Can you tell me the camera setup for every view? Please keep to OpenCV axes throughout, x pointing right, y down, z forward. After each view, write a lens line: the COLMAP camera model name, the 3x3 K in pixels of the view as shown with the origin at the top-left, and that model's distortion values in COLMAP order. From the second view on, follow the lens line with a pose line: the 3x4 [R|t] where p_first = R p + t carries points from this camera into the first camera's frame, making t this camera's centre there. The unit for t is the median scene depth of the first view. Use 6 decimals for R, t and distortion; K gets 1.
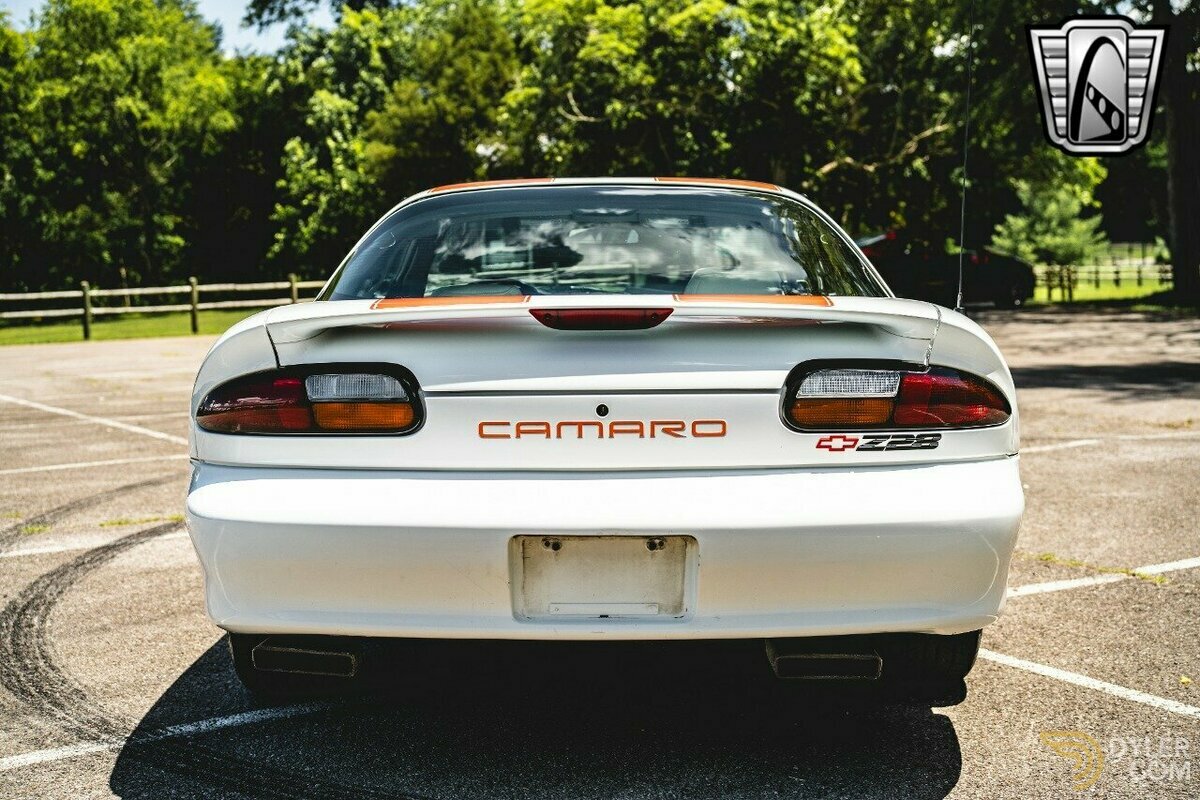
lens RADIAL K [[1554.3, 0, 596.6], [0, 1554.3, 400.9], [0, 0, 1]] dist [0.064191, 0.000000]
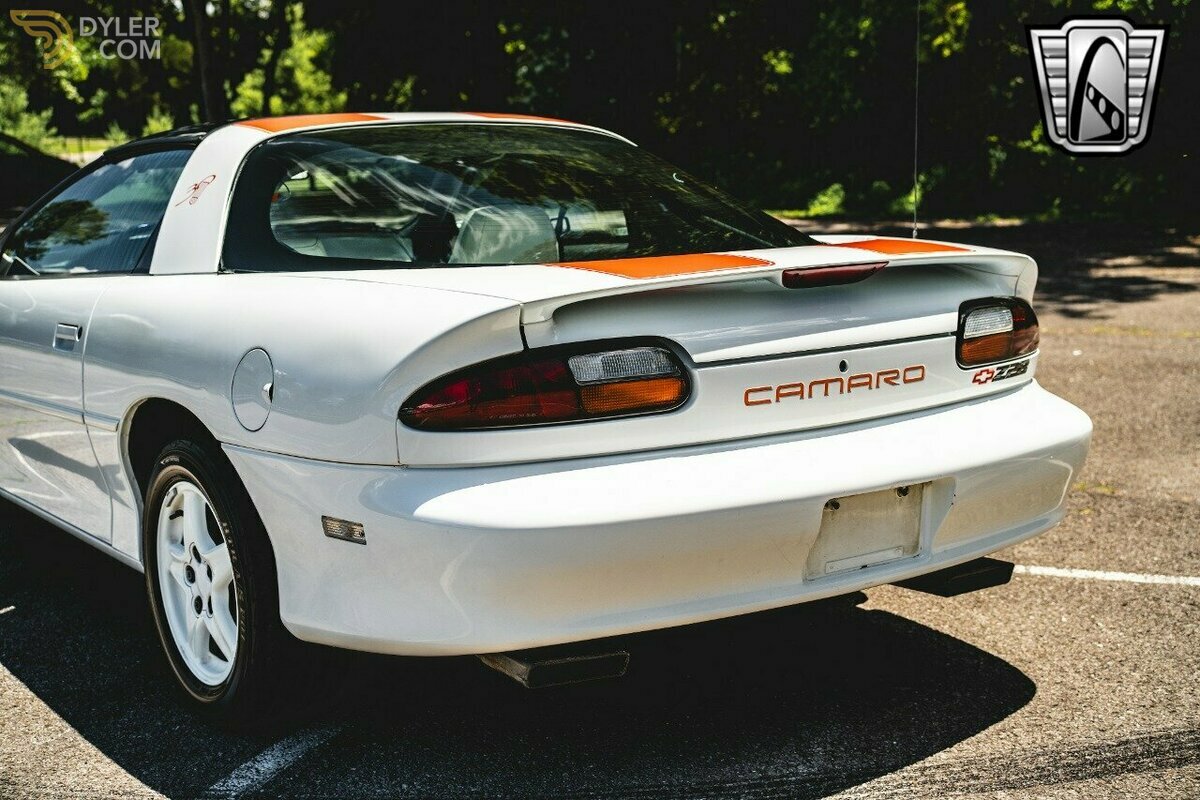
lens RADIAL K [[1554.3, 0, 598.6], [0, 1554.3, 397.1], [0, 0, 1]] dist [0.064191, 0.000000]
pose [[0.814148, -0.101353, 0.571744, -0.701456], [0.064535, 0.994342, 0.084371, -0.069068], [-0.577060, -0.031793, 0.816083, 0.265528]]
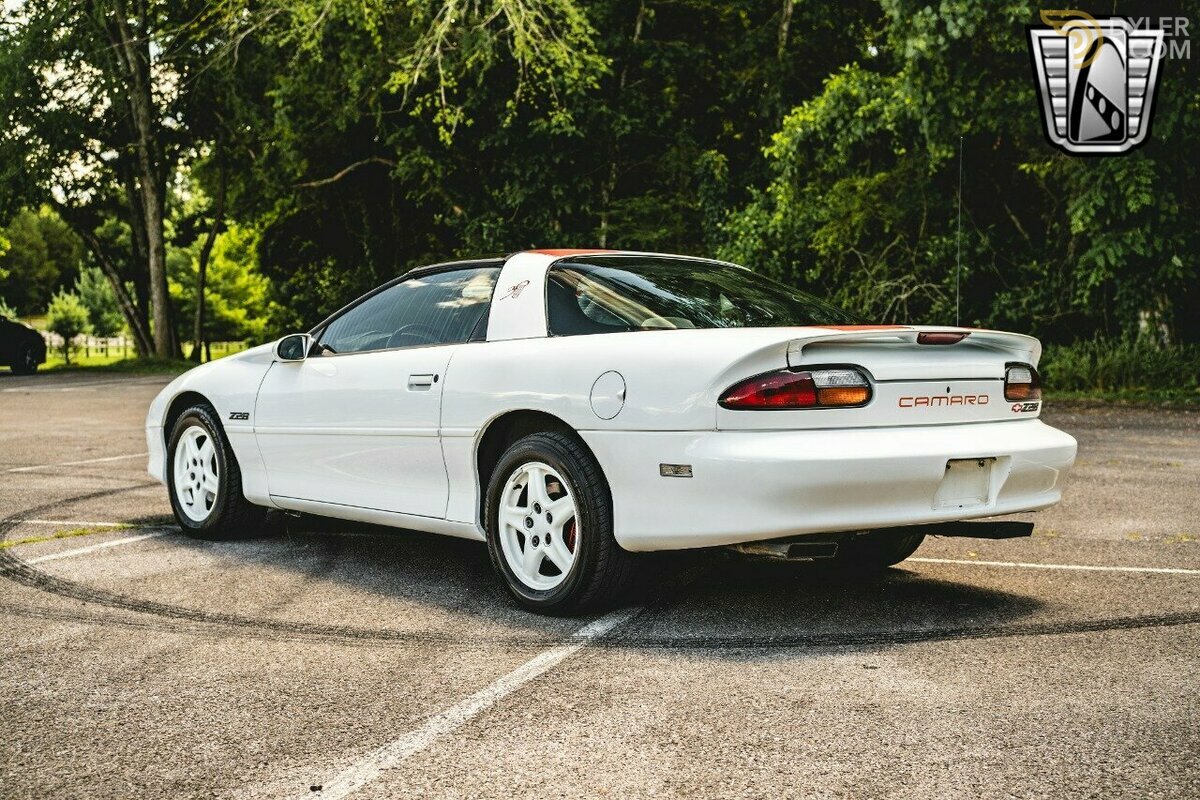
lens RADIAL K [[1554.3, 0, 600.9], [0, 1554.3, 405.5], [0, 0, 1]] dist [0.064191, 0.000000]
pose [[0.761637, -0.013844, 0.647856, -1.428208], [0.041106, 0.998790, -0.026981, 0.054951], [-0.646699, 0.047181, 0.761285, -0.084664]]
